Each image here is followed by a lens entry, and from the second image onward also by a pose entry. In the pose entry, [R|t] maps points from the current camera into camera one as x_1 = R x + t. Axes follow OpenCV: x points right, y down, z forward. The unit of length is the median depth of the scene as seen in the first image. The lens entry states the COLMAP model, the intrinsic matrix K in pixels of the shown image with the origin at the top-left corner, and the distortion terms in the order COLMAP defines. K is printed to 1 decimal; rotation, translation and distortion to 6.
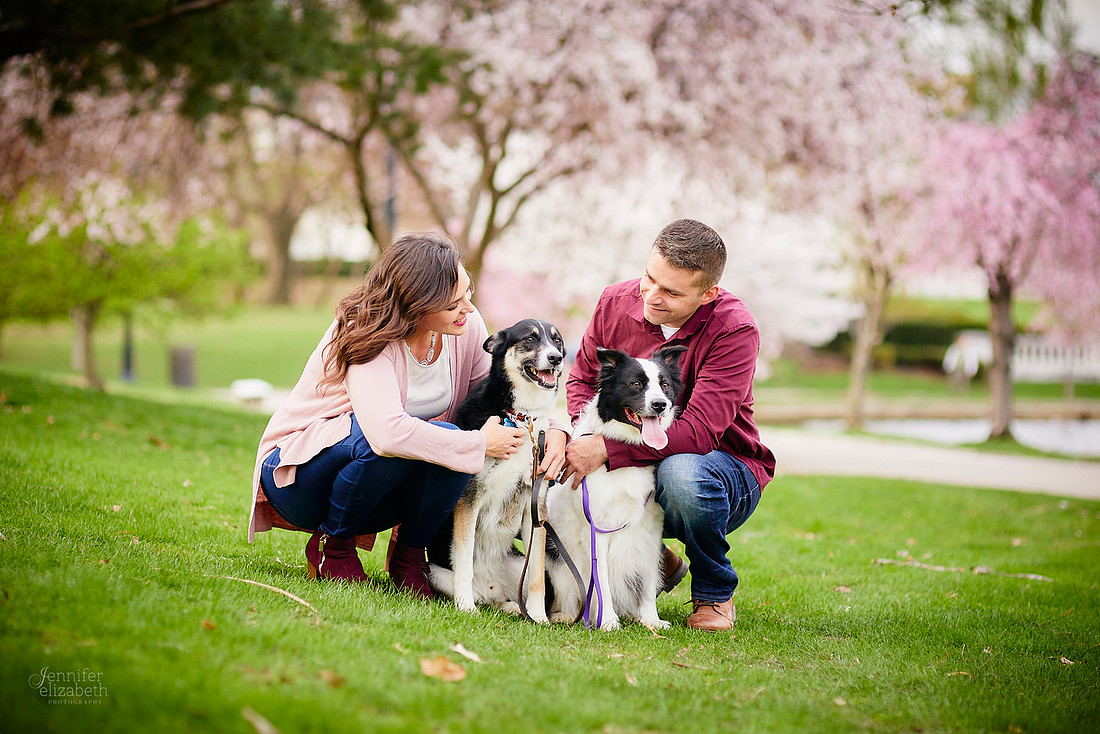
lens RADIAL K [[2795.2, 0, 550.0], [0, 2795.2, 367.0], [0, 0, 1]] dist [-0.018193, -0.751943]
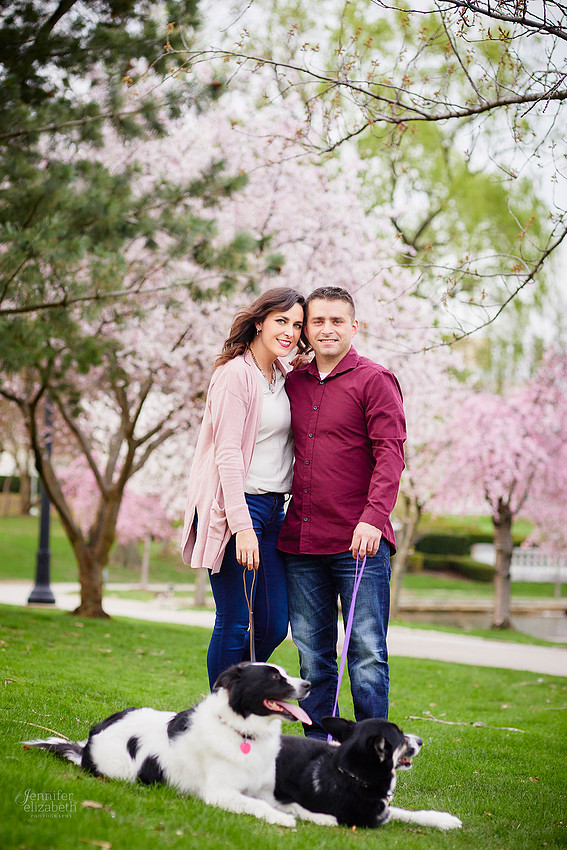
lens RADIAL K [[2625.7, 0, 283.5], [0, 2625.7, 425.0], [0, 0, 1]] dist [-0.010202, -0.115241]
pose [[0.997446, 0.020747, 0.068344, -0.032270], [-0.017851, 0.998928, -0.042707, -0.016864], [-0.069156, 0.041378, 0.996747, -0.263198]]
